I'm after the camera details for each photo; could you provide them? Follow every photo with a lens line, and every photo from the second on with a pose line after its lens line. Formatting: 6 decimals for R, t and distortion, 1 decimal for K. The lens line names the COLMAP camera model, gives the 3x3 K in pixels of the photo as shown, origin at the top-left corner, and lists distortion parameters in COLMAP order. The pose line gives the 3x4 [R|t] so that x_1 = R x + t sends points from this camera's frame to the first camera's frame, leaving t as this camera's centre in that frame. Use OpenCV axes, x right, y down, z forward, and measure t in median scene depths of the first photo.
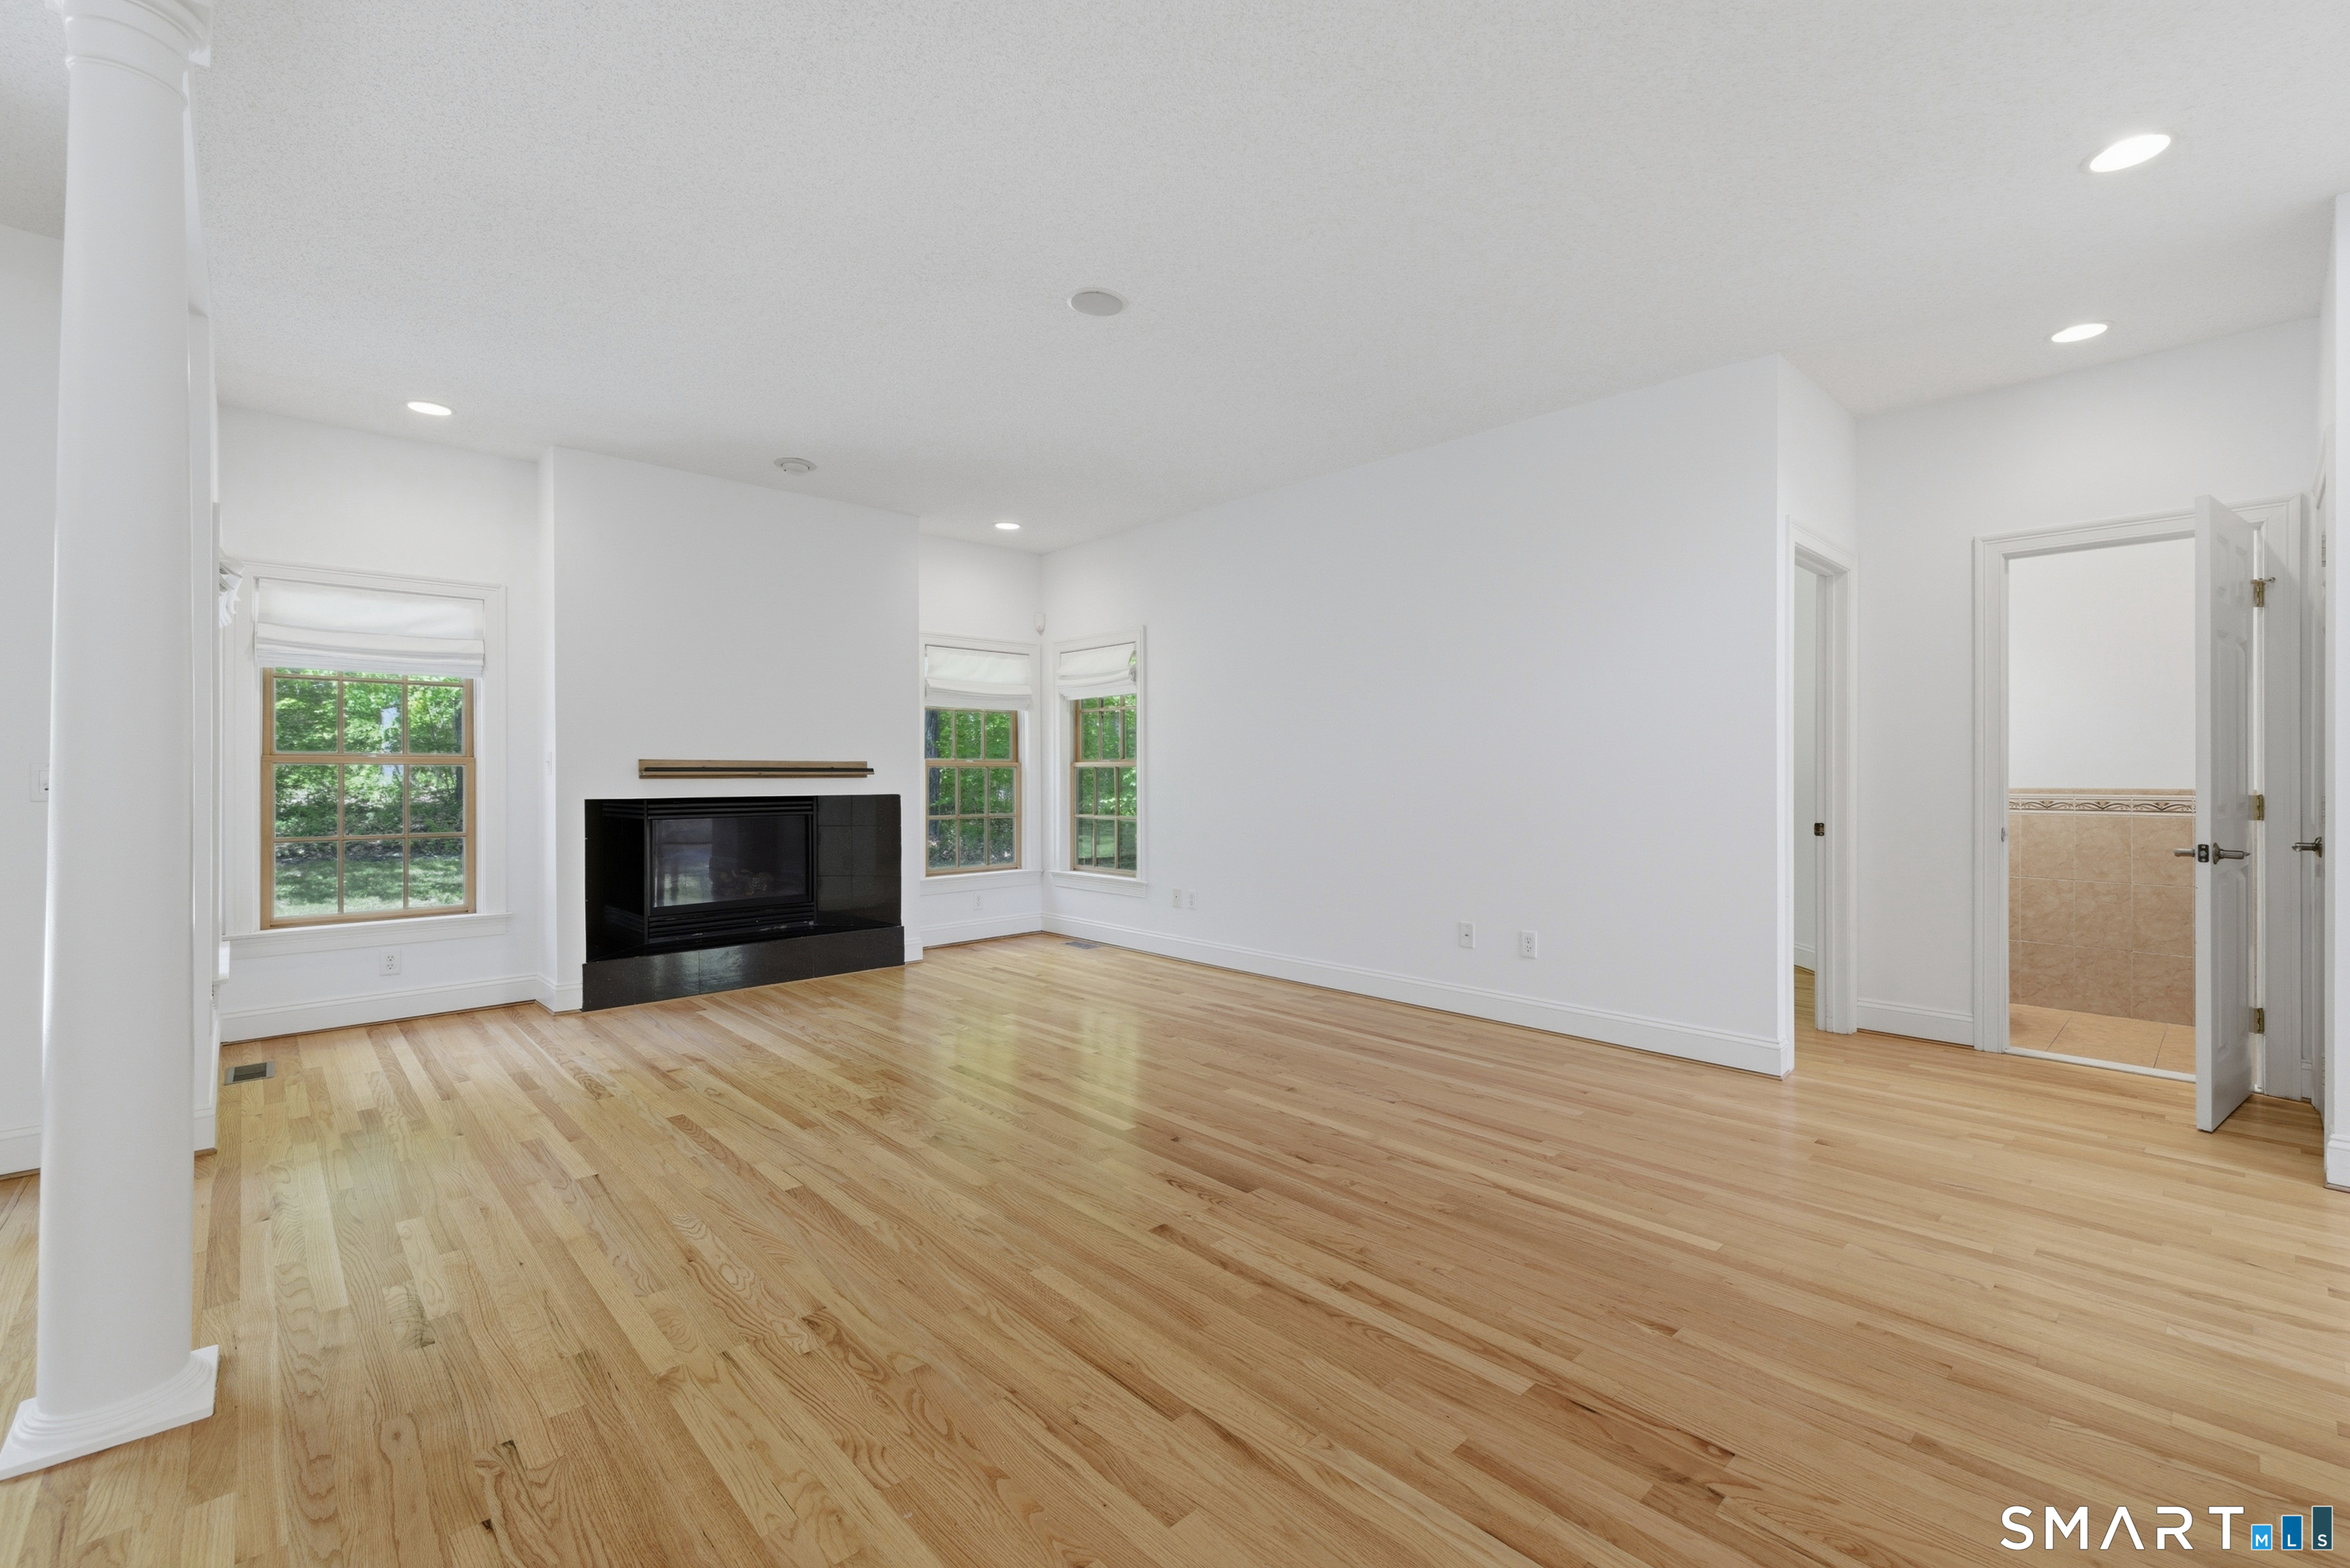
lens RADIAL K [[993.8, 0, 1173.7], [0, 993.8, 784.2], [0, 0, 1]] dist [0.004931, -0.000130]
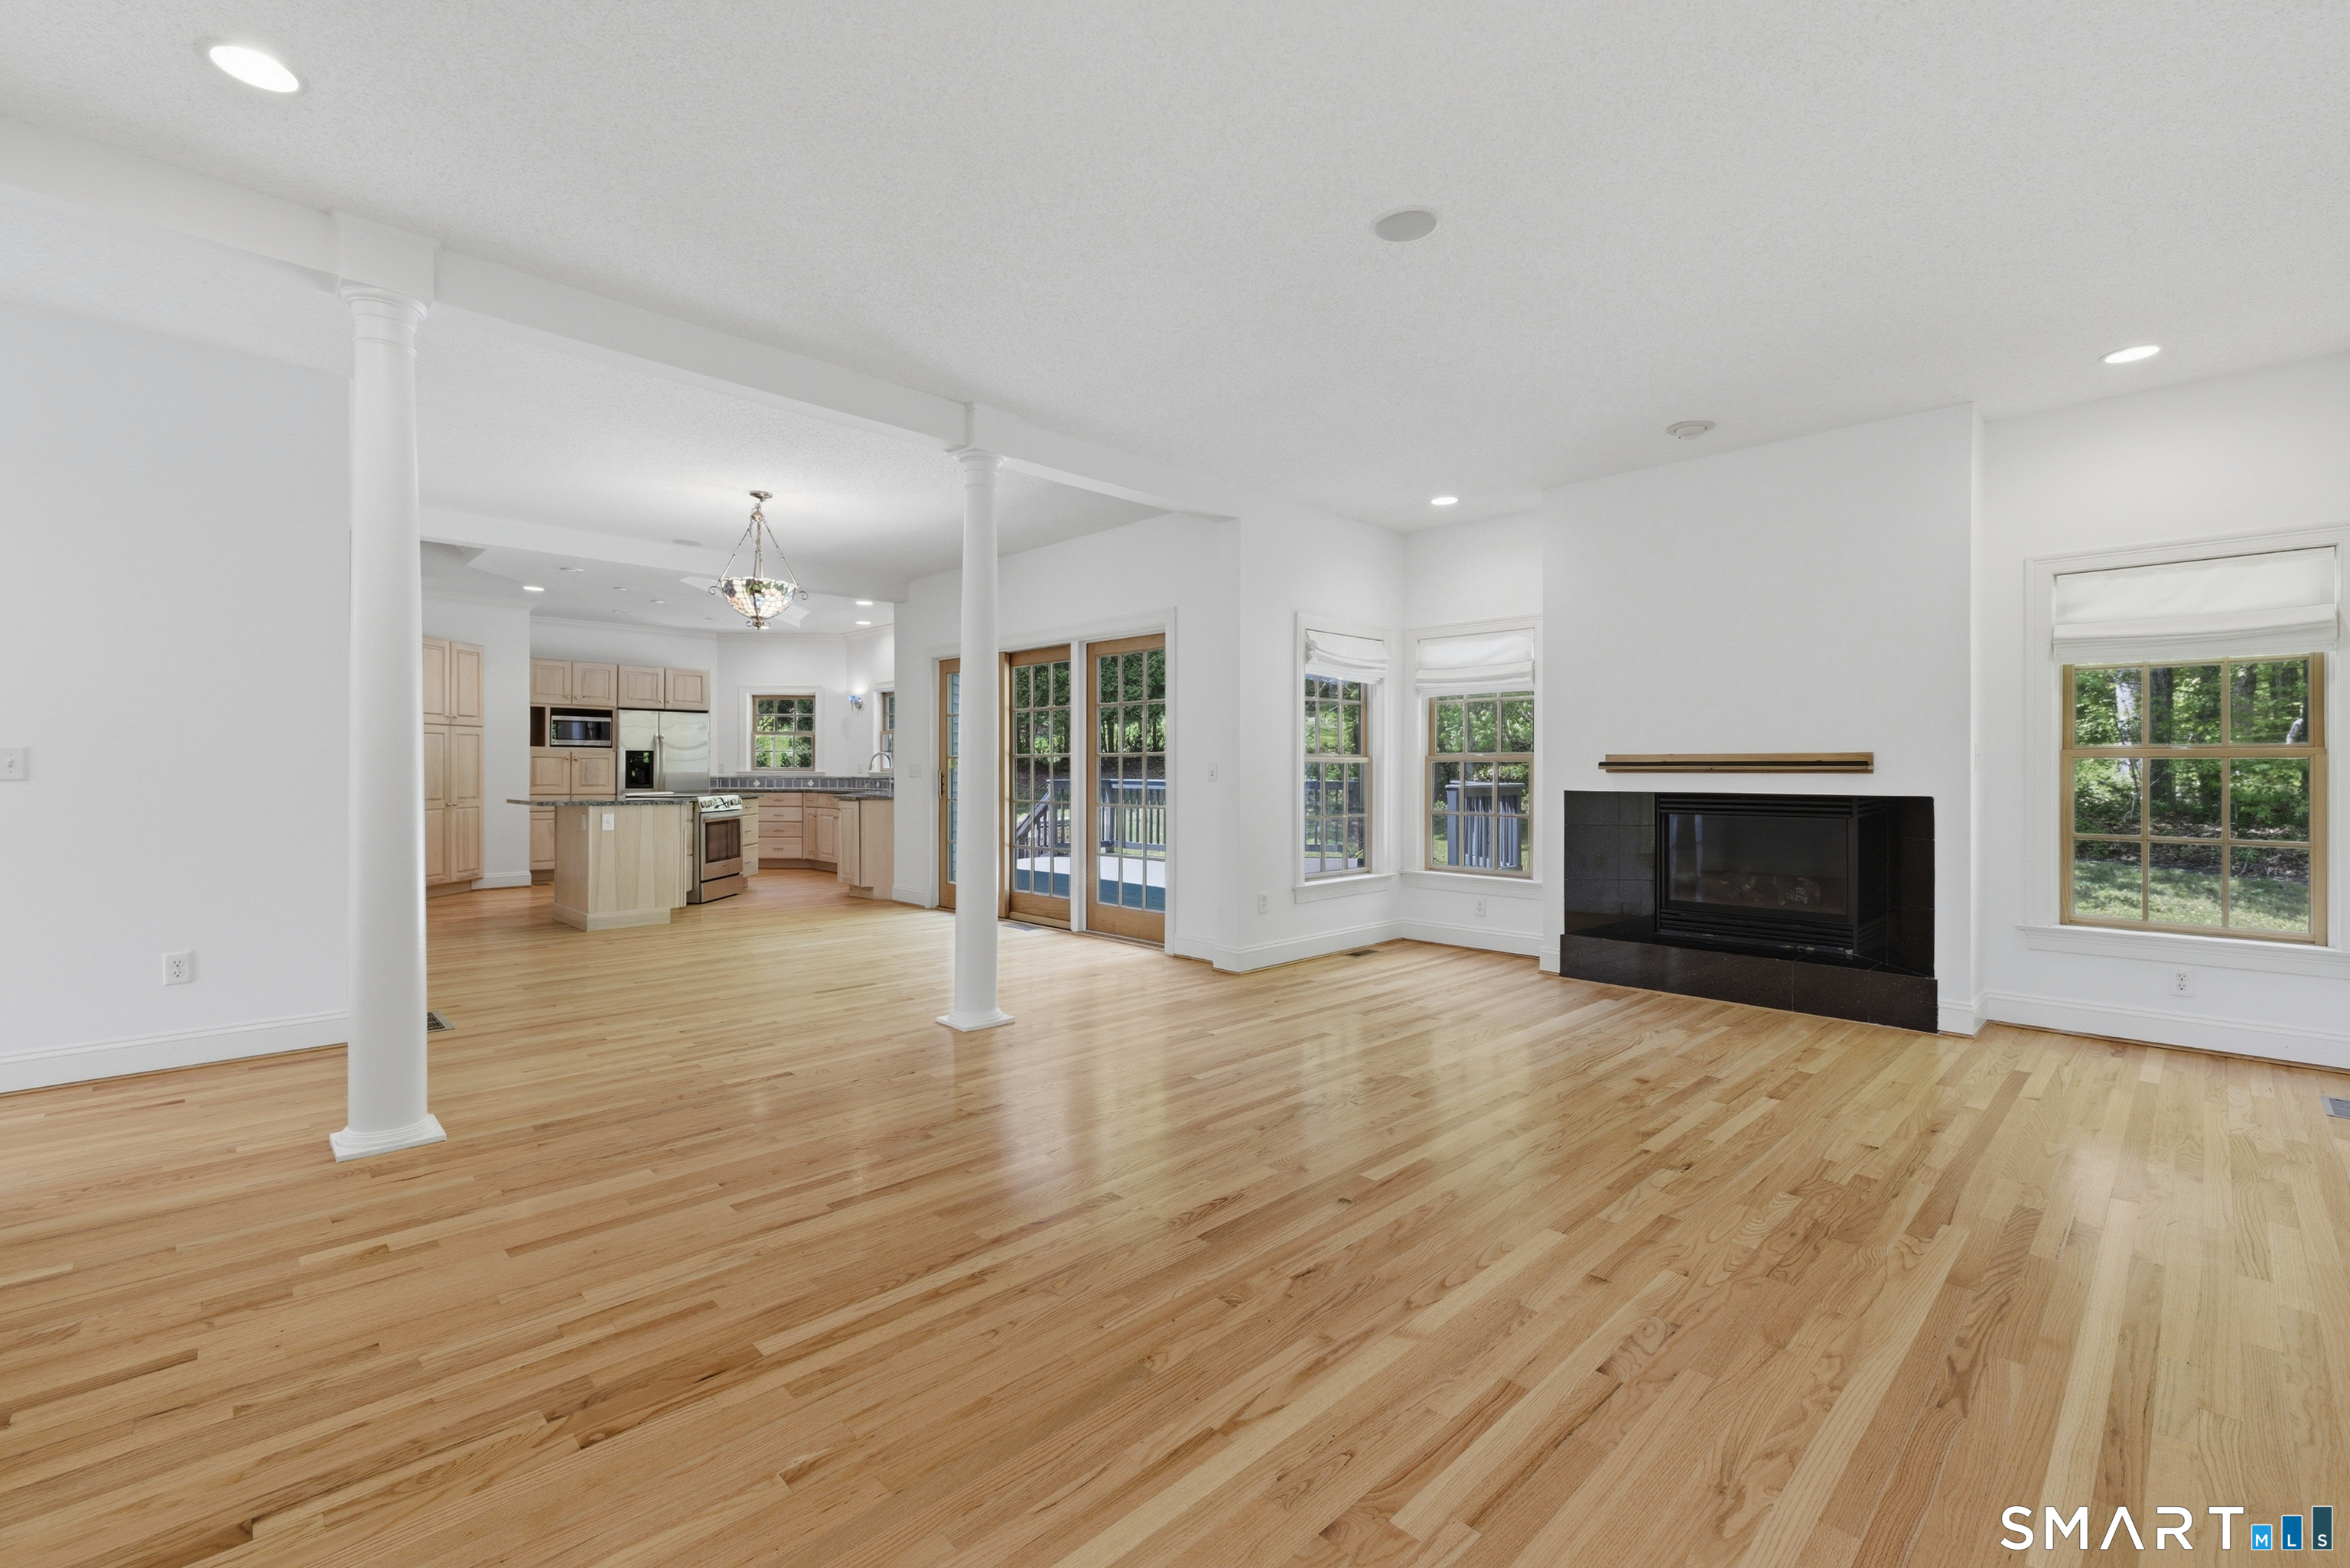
lens RADIAL K [[993.8, 0, 1183.5], [0, 993.8, 767.6], [0, 0, 1]] dist [0.004931, -0.000130]
pose [[0.032987, -0.000904, -0.999455, 0.865185], [-0.012167, 0.999925, -0.001306, -0.007079], [0.999382, 0.012204, 0.032974, 0.855103]]
